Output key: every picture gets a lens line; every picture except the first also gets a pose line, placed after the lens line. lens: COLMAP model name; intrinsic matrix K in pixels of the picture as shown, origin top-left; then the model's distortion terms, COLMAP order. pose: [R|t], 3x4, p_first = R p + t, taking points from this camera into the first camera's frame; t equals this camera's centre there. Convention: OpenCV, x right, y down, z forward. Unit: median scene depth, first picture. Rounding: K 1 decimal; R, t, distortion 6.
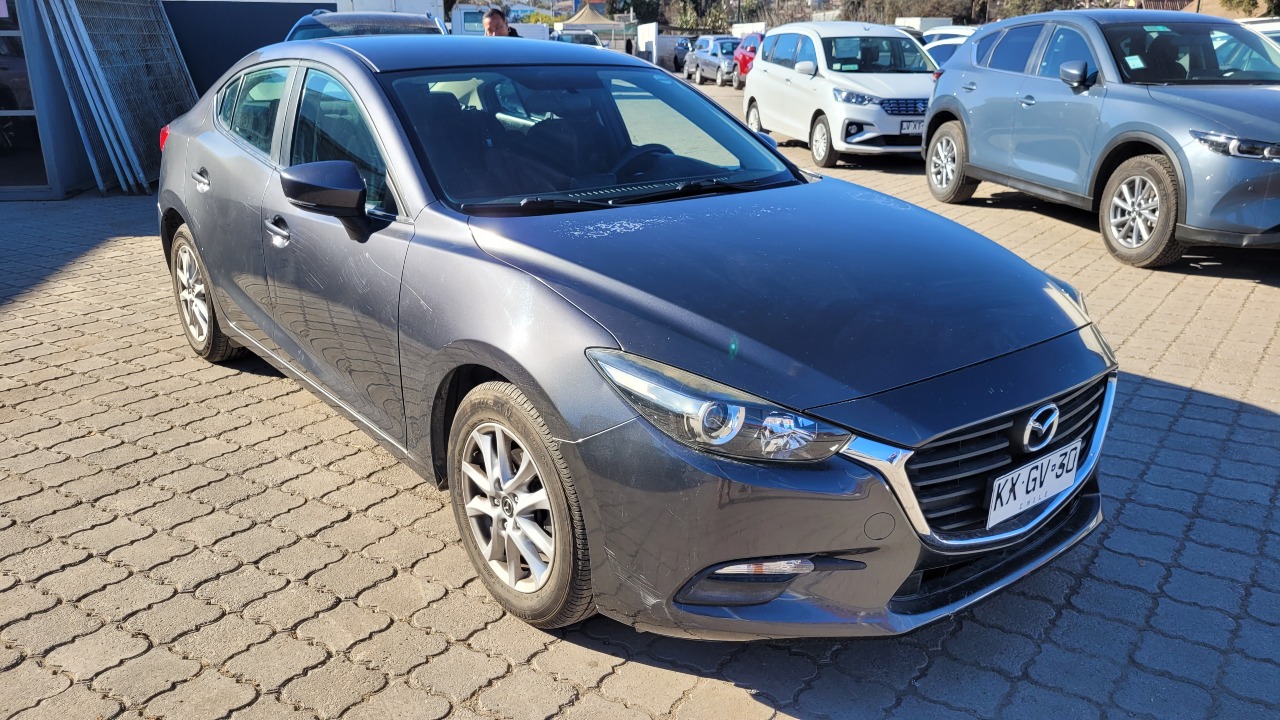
lens RADIAL K [[980.8, 0, 593.9], [0, 980.8, 358.0], [0, 0, 1]] dist [0.012221, 0.002095]
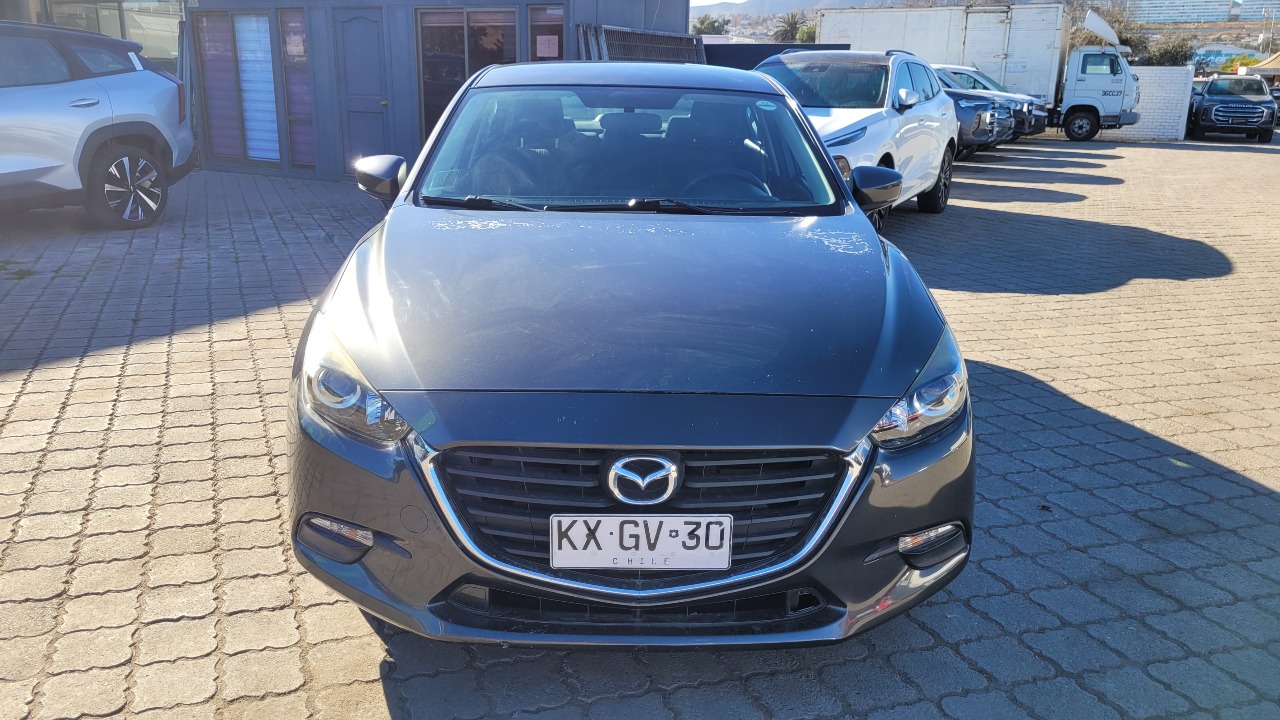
lens RADIAL K [[980.8, 0, 593.9], [0, 980.8, 358.0], [0, 0, 1]] dist [0.012221, 0.002095]
pose [[0.790517, 0.180398, -0.585269, 0.927000], [-0.205966, 0.978281, 0.023340, -0.046407], [0.576768, 0.102095, 0.810503, 0.261589]]
